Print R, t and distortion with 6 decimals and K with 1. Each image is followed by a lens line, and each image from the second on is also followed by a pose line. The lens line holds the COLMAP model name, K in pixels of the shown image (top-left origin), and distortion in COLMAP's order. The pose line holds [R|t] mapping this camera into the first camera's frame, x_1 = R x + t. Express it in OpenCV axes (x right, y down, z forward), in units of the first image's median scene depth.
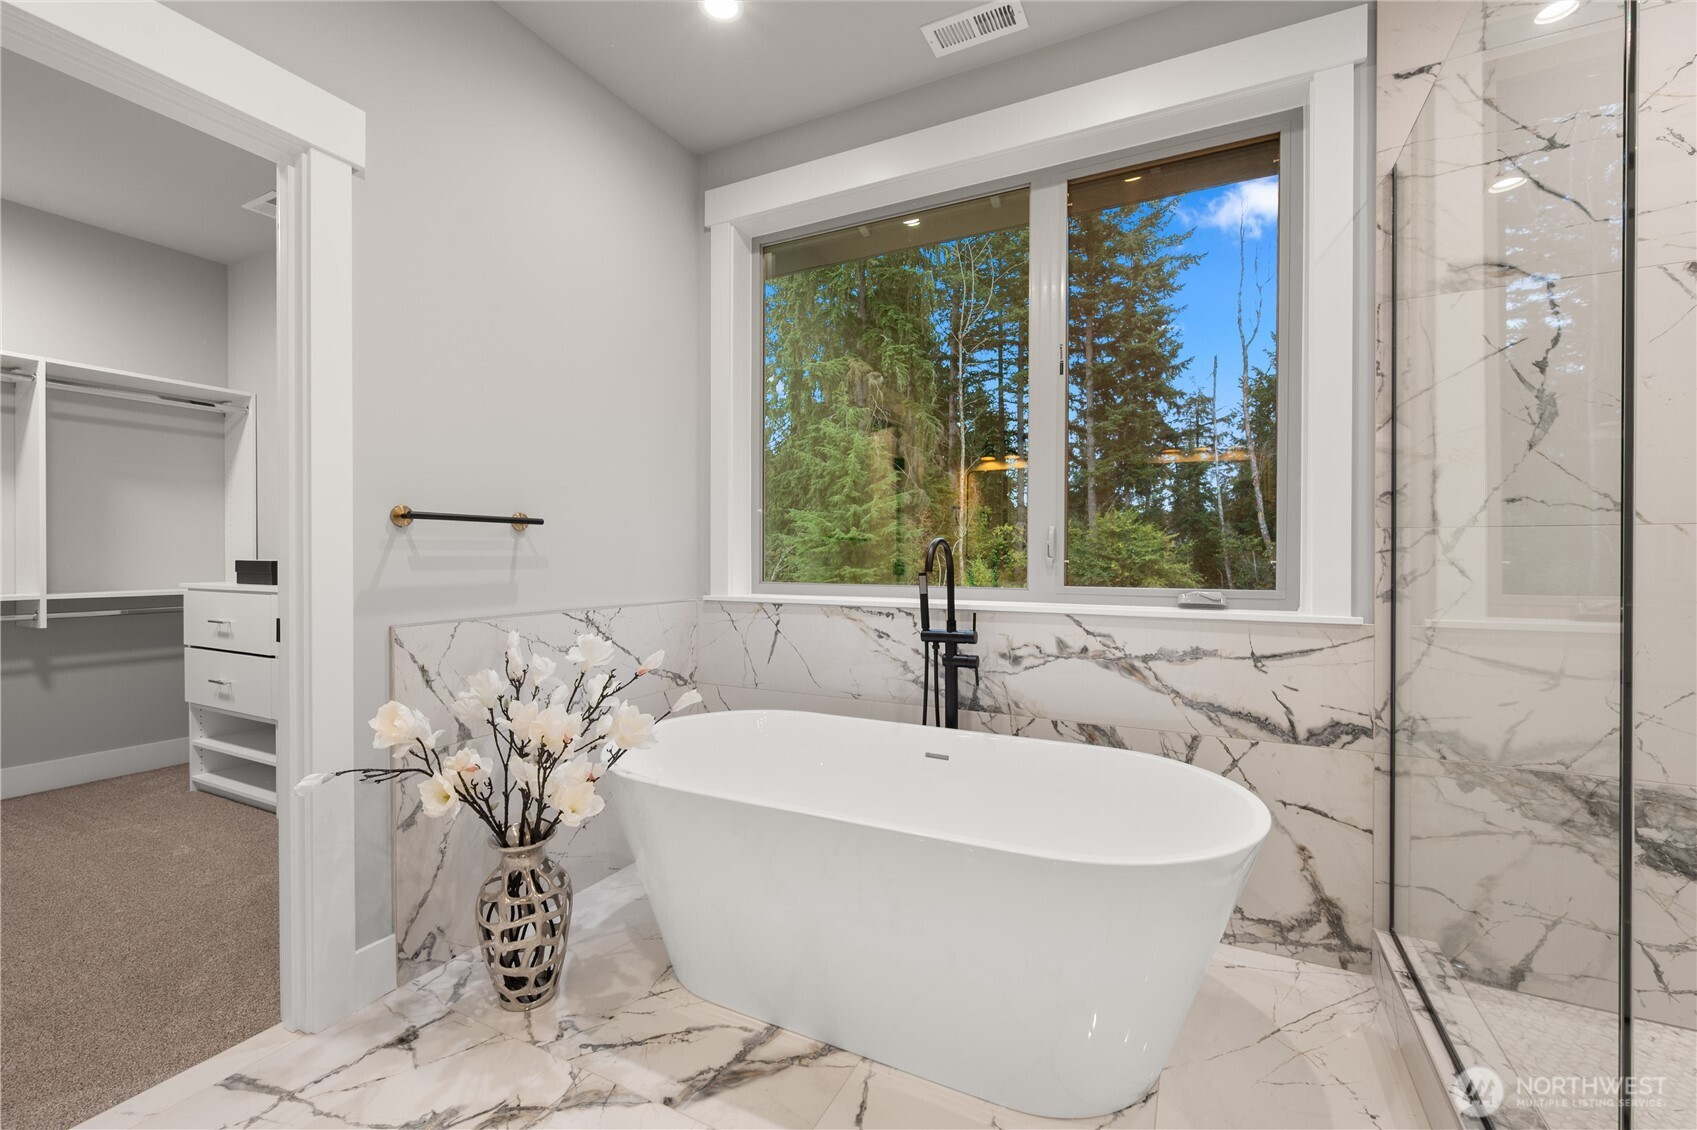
lens RADIAL K [[700.9, 0, 839.9], [0, 700.9, 562.6], [0, 0, 1]] dist [-0.009796, 0.003684]
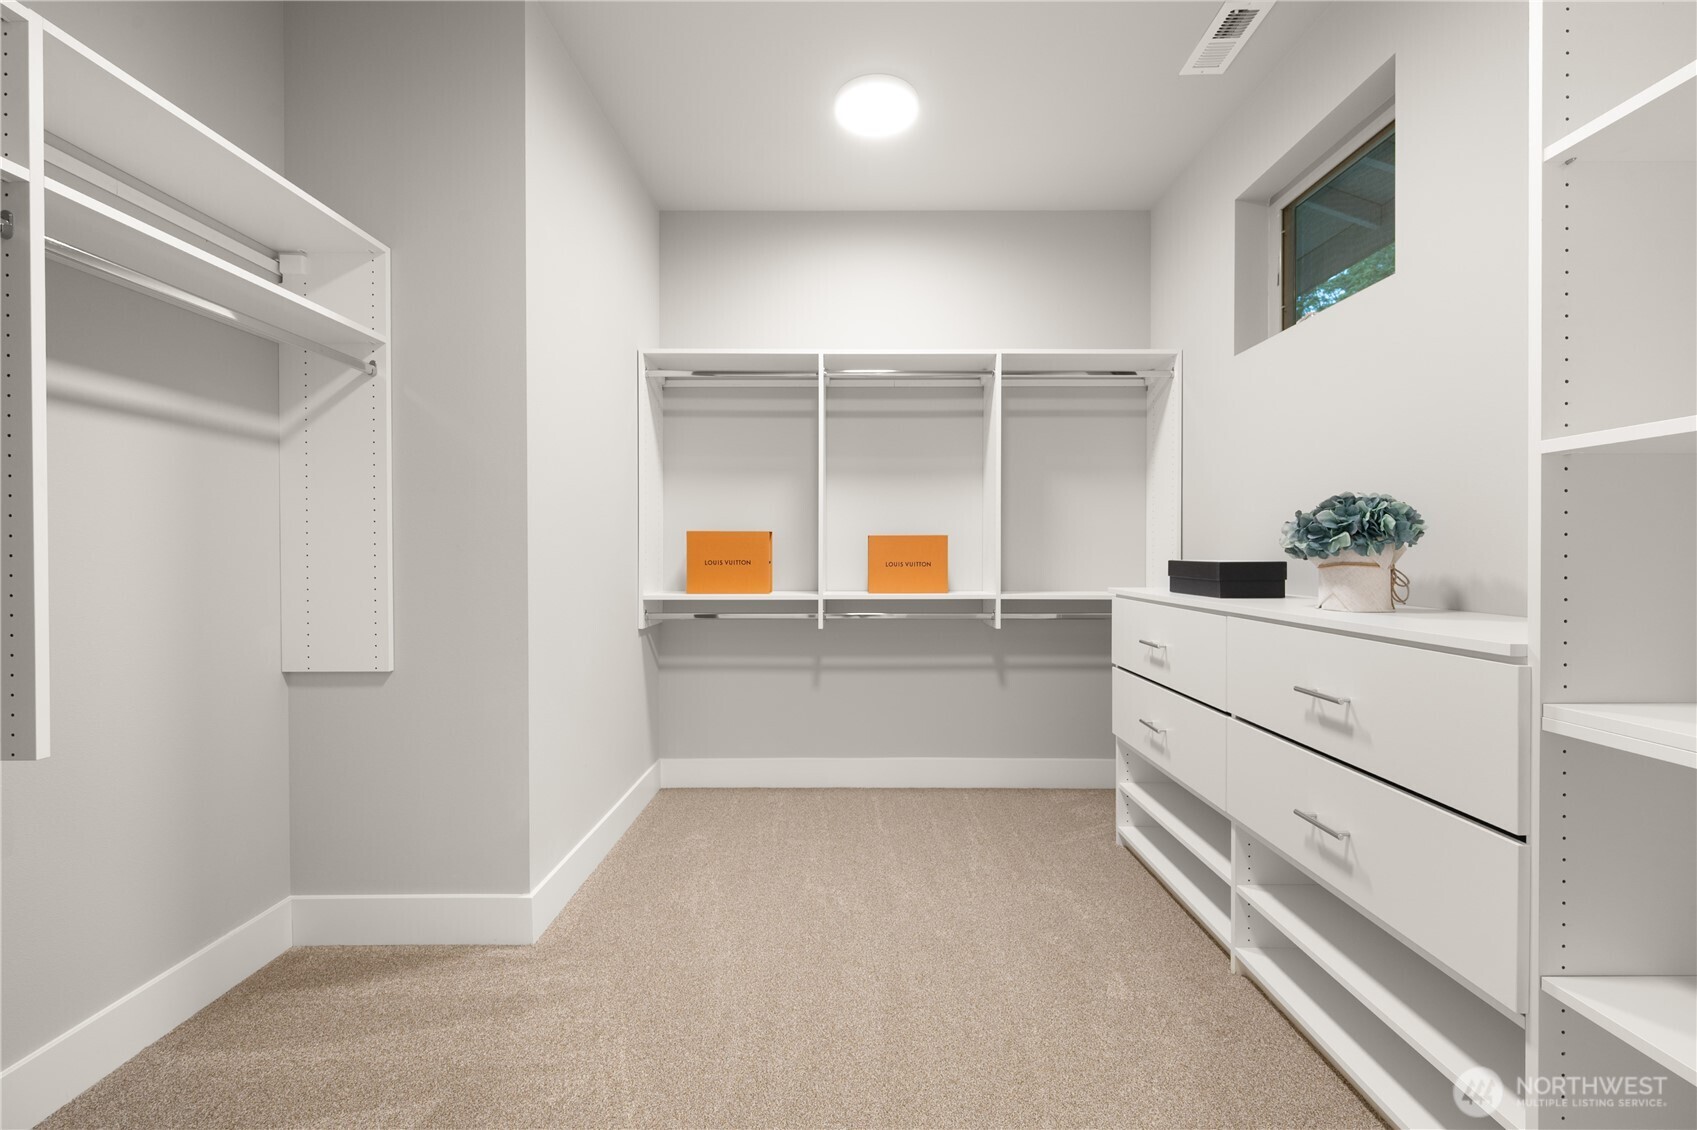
lens RADIAL K [[691.4, 0, 845.3], [0, 691.4, 561.5], [0, 0, 1]] dist [-0.002150, -0.000061]
pose [[0.450700, 0.007244, -0.892646, -0.634902], [-0.002916, 0.999974, 0.006642, -0.009138], [0.892671, -0.000391, 0.450709, 0.627630]]
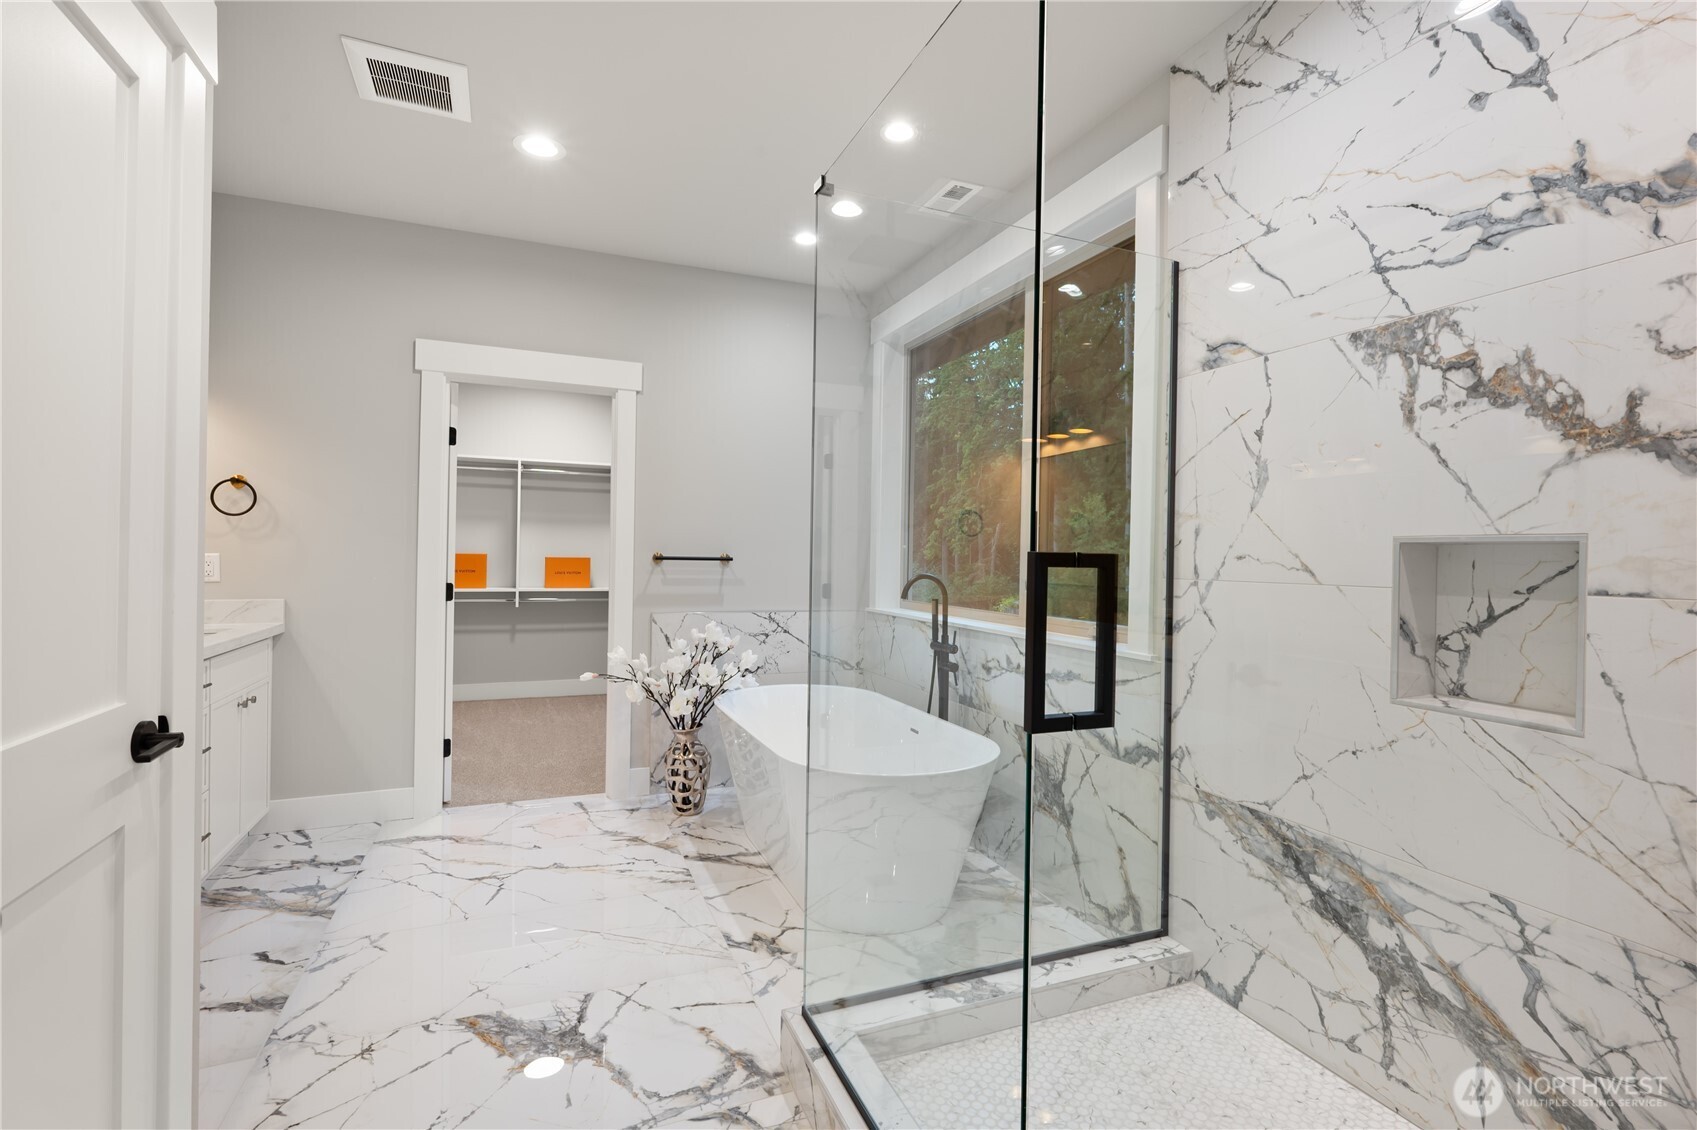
lens RADIAL K [[771.7, 0, 843.4], [0, 771.7, 565.8], [0, 0, 1]] dist [-0.003472, -0.001174]
pose [[0.752056, 0.018484, -0.658840, 1.188821], [-0.022740, 0.999739, 0.002091, -0.059590], [0.658707, 0.013410, 0.752280, -0.293697]]
